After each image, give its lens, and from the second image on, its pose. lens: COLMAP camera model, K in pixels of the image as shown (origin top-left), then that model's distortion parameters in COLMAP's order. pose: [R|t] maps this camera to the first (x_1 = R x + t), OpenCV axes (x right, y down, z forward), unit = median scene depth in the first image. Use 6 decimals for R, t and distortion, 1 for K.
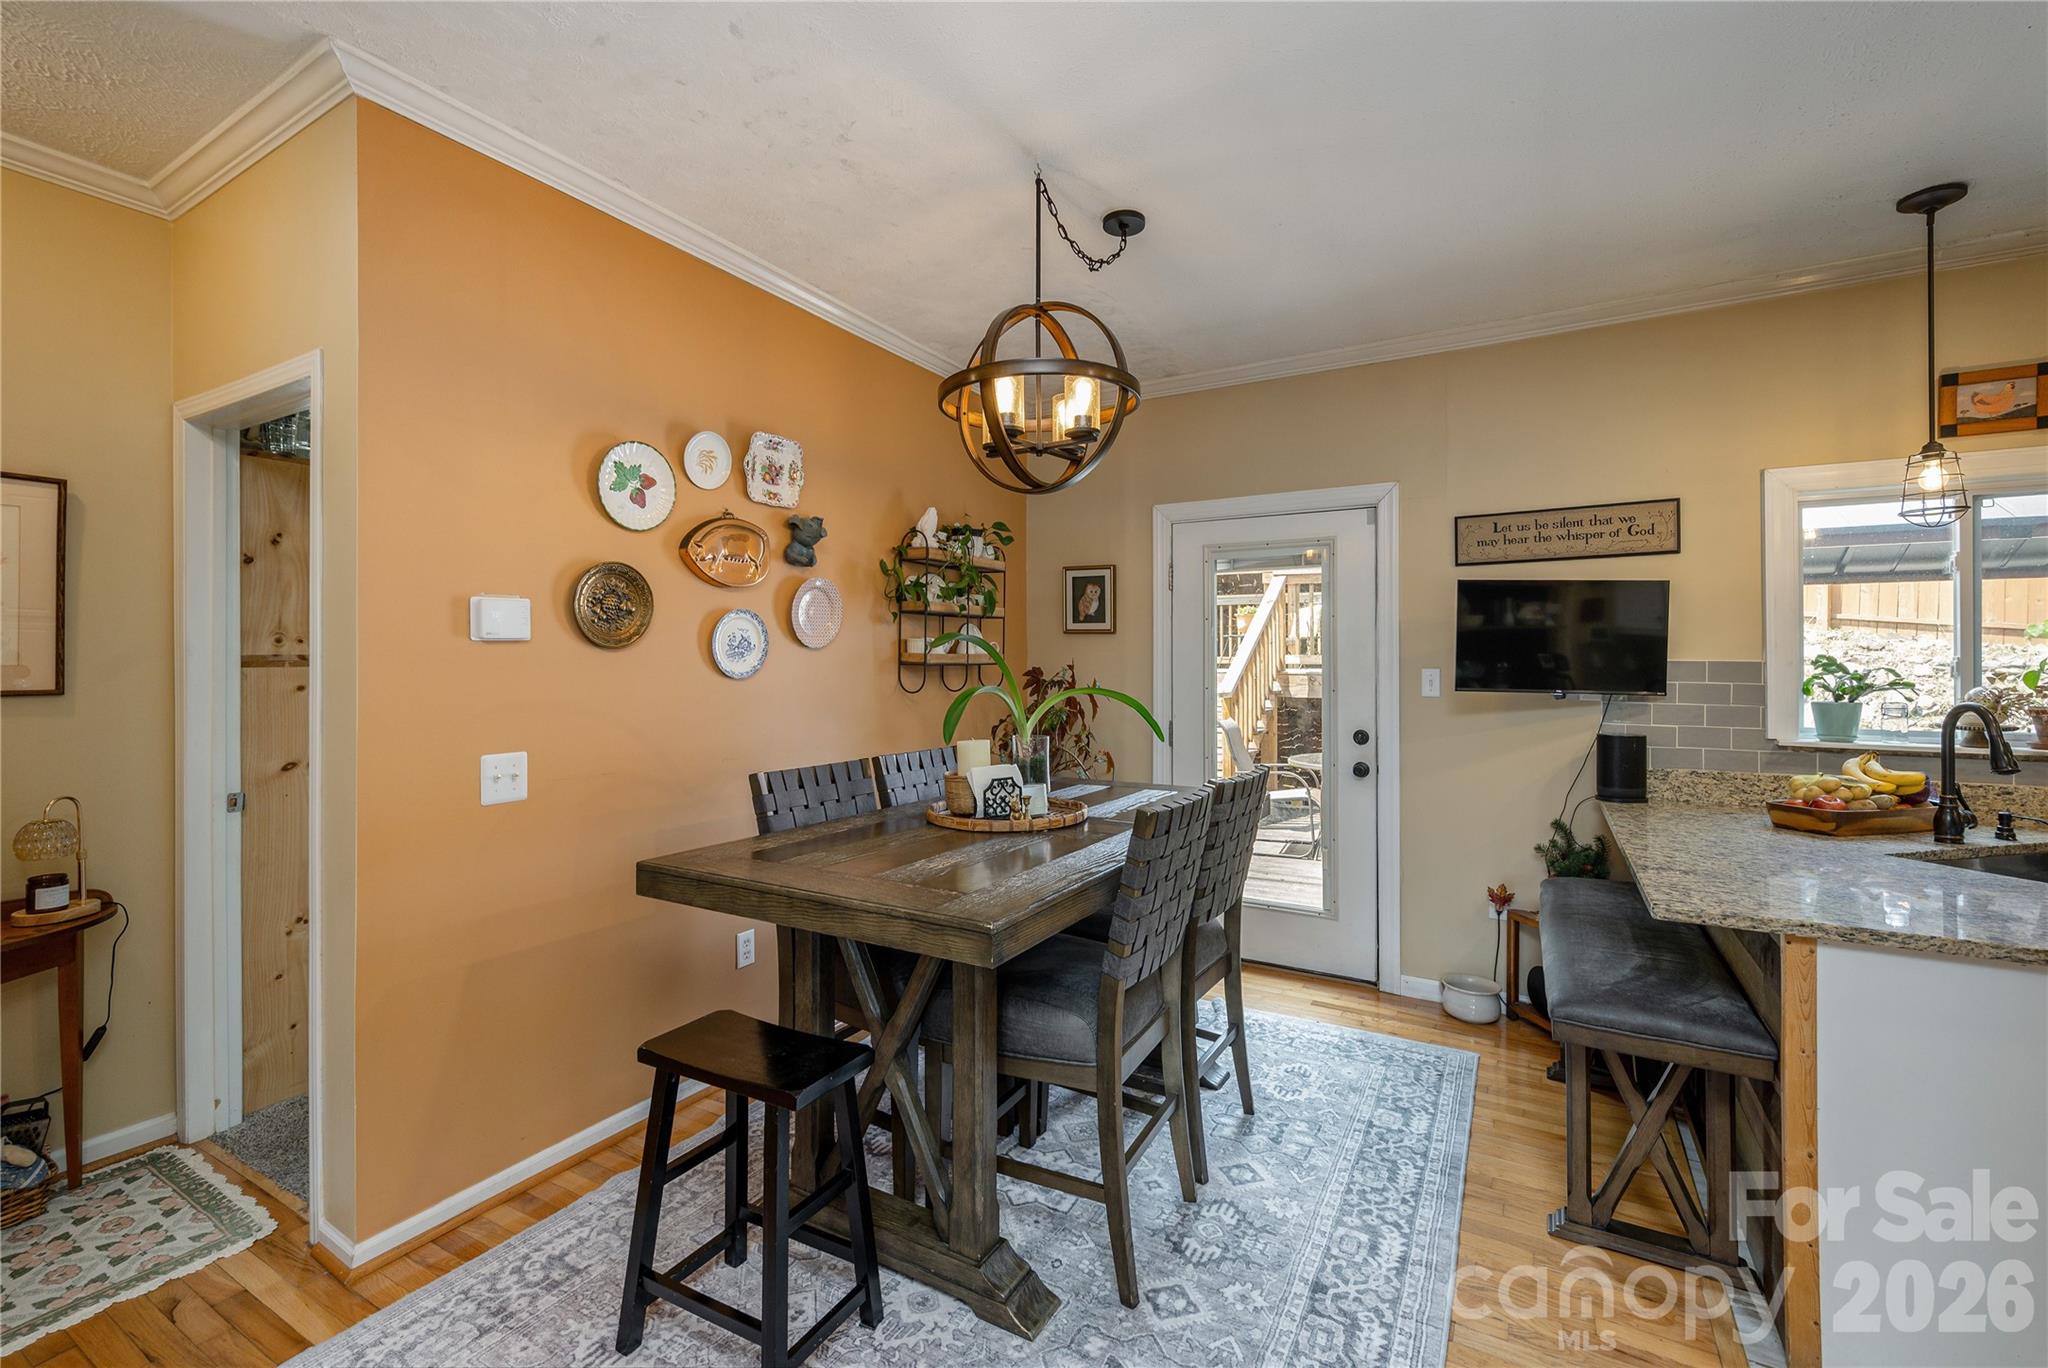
lens RADIAL K [[858.8, 0, 1028.2], [0, 858.8, 660.6], [0, 0, 1]] dist [-0.000520, 0.000057]
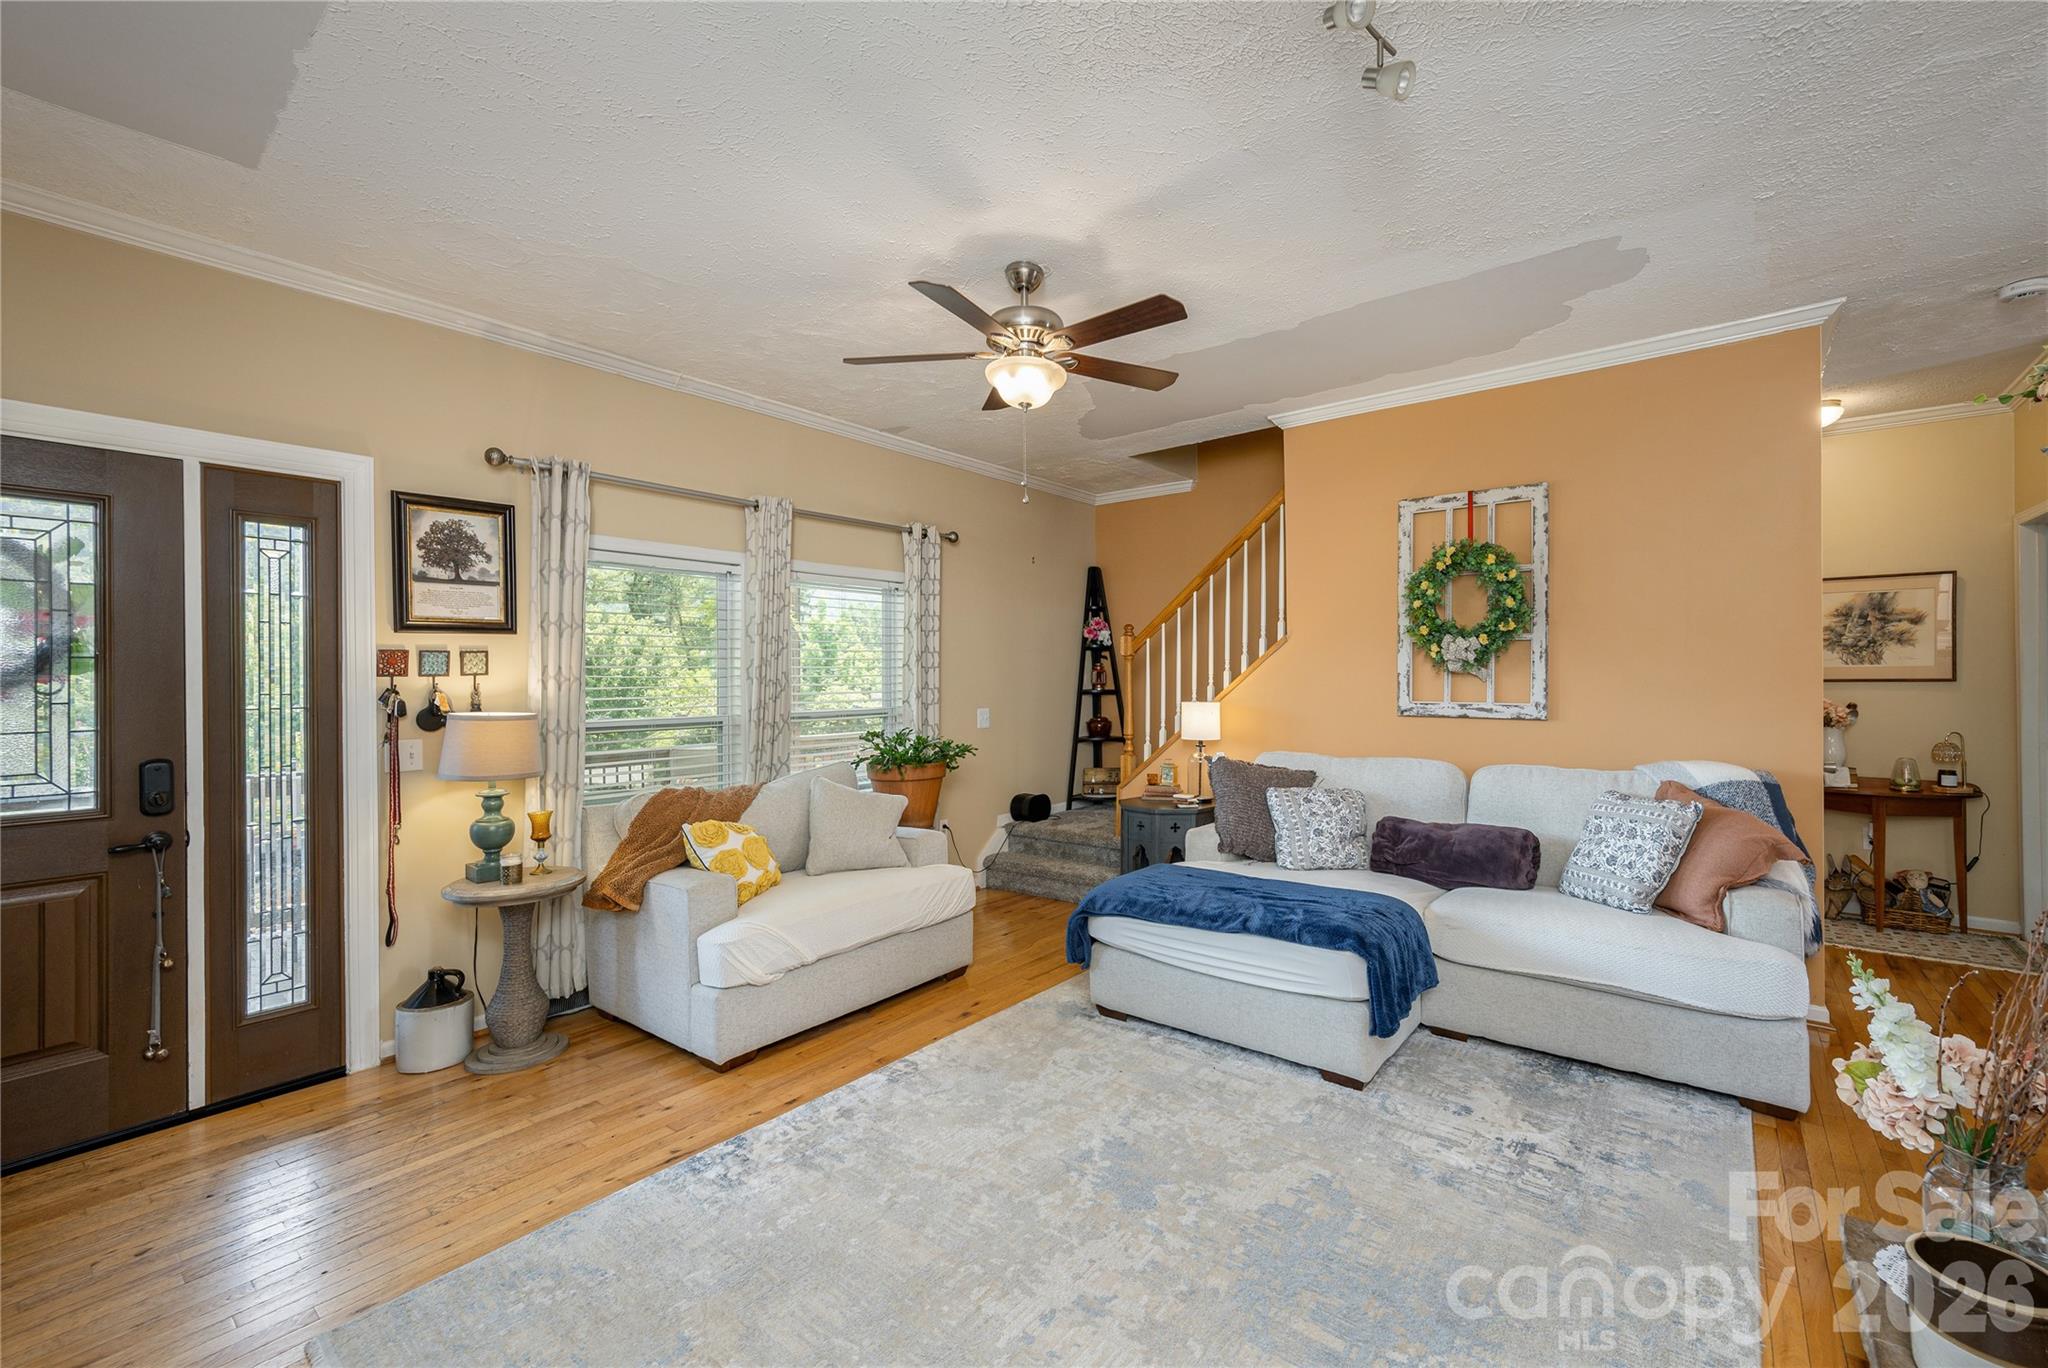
lens RADIAL K [[847.3, 0, 1029.6], [0, 847.3, 674.8], [0, 0, 1]] dist [-0.001306, -0.000502]
pose [[-0.139337, -0.001588, -0.990244, 0.798495], [0.009656, 0.999949, -0.002962, 0.008449], [0.990198, -0.009974, -0.139315, -0.606530]]
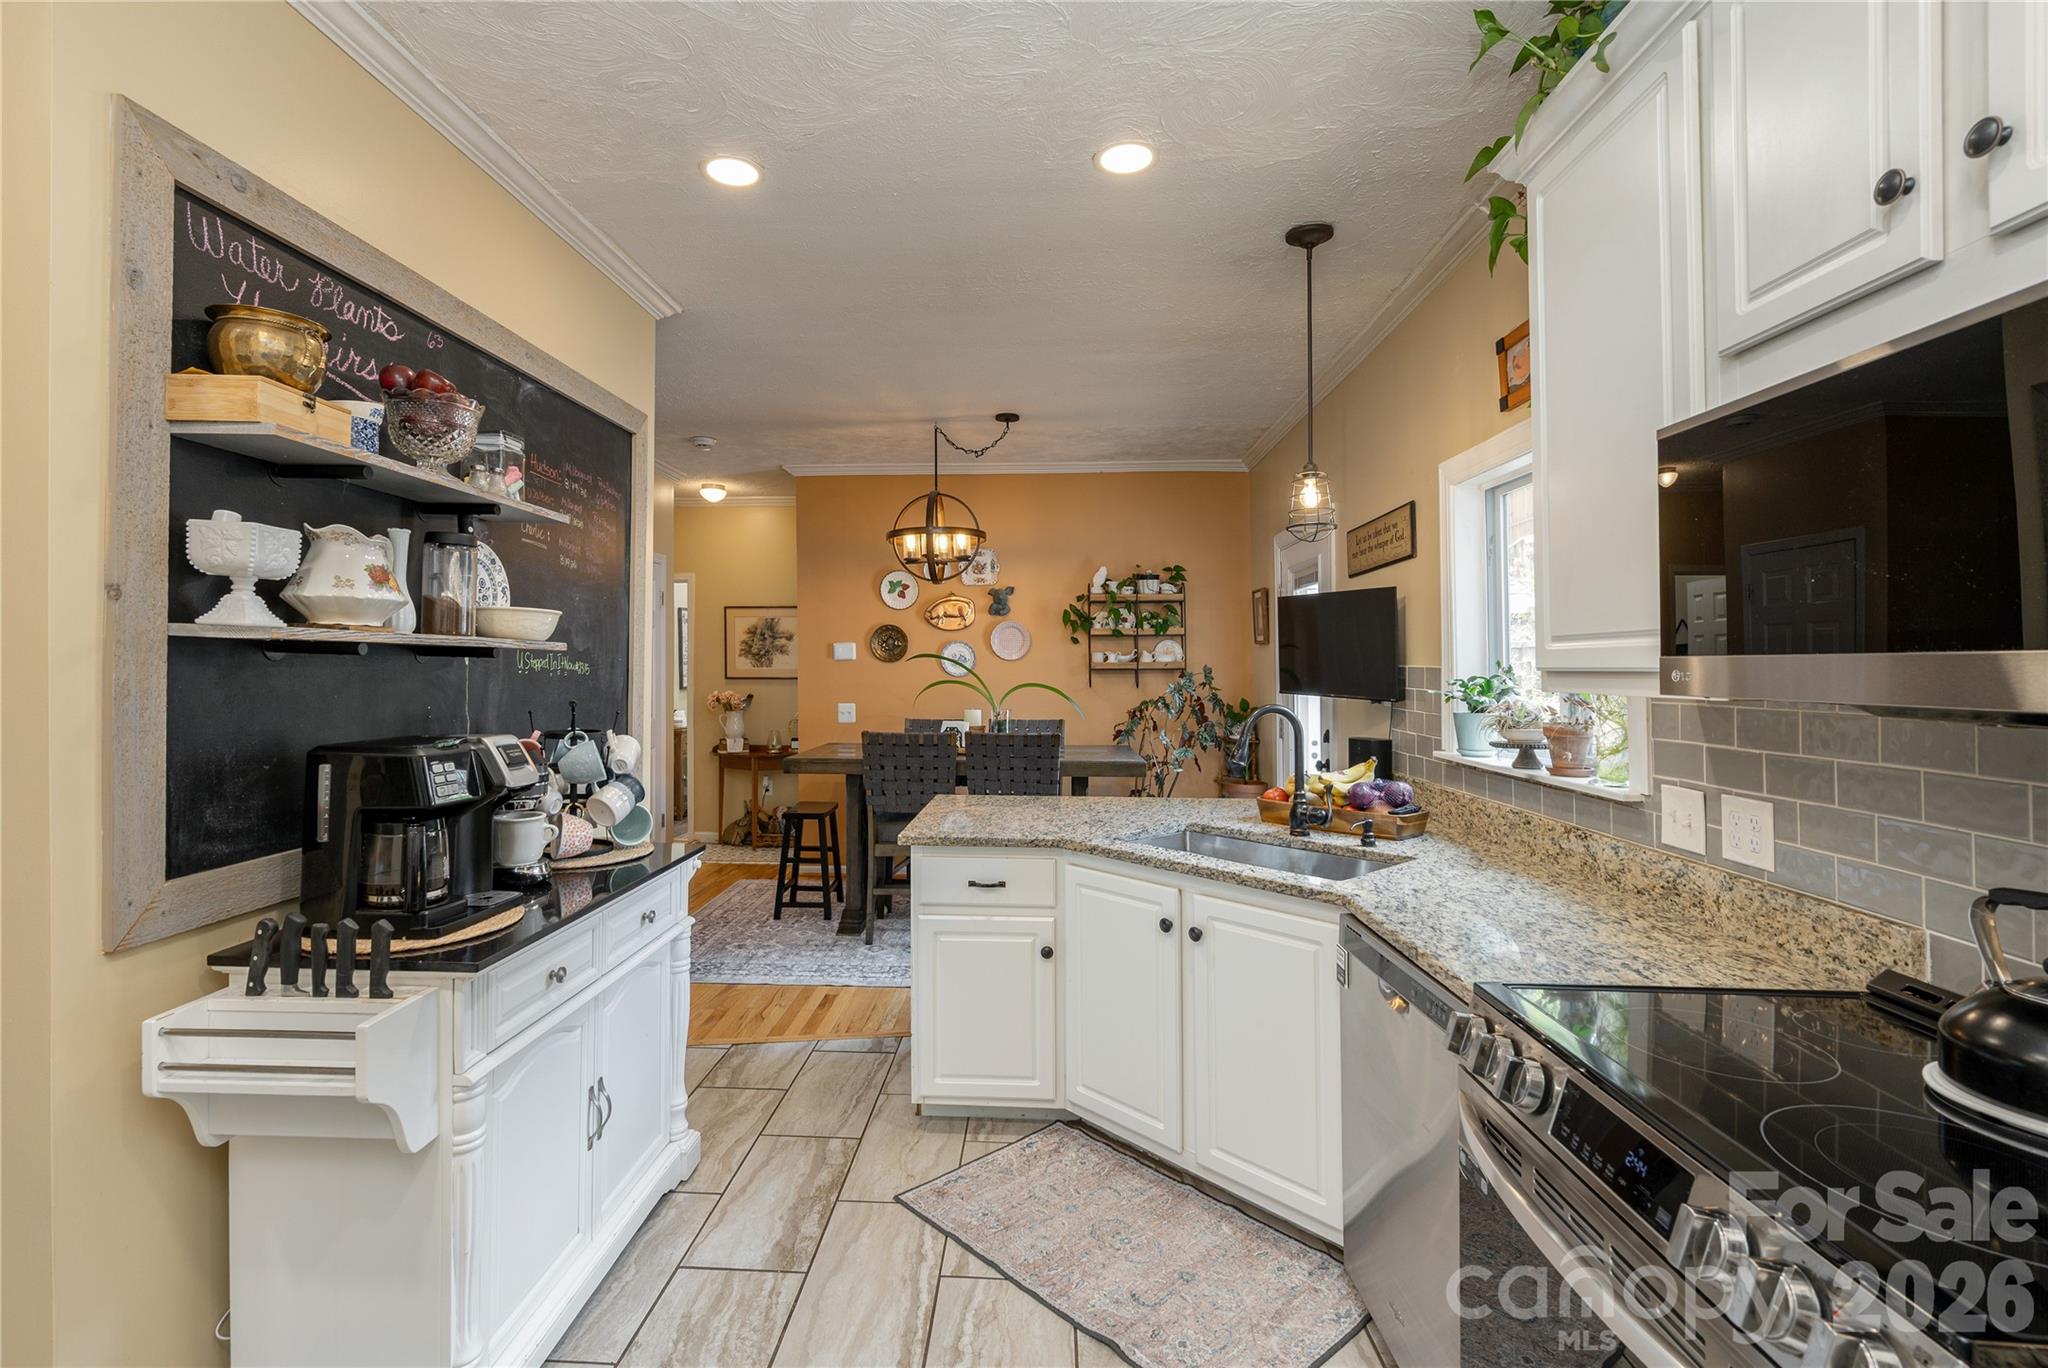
lens RADIAL K [[916.0, 0, 989.4], [0, 916.0, 654.4], [0, 0, 1]] dist [0.003148, 0.000744]
pose [[0.450659, -0.012340, -0.892611, 1.476024], [0.001251, 0.999912, -0.013192, -0.001210], [0.892695, 0.004829, 0.450635, 0.105824]]
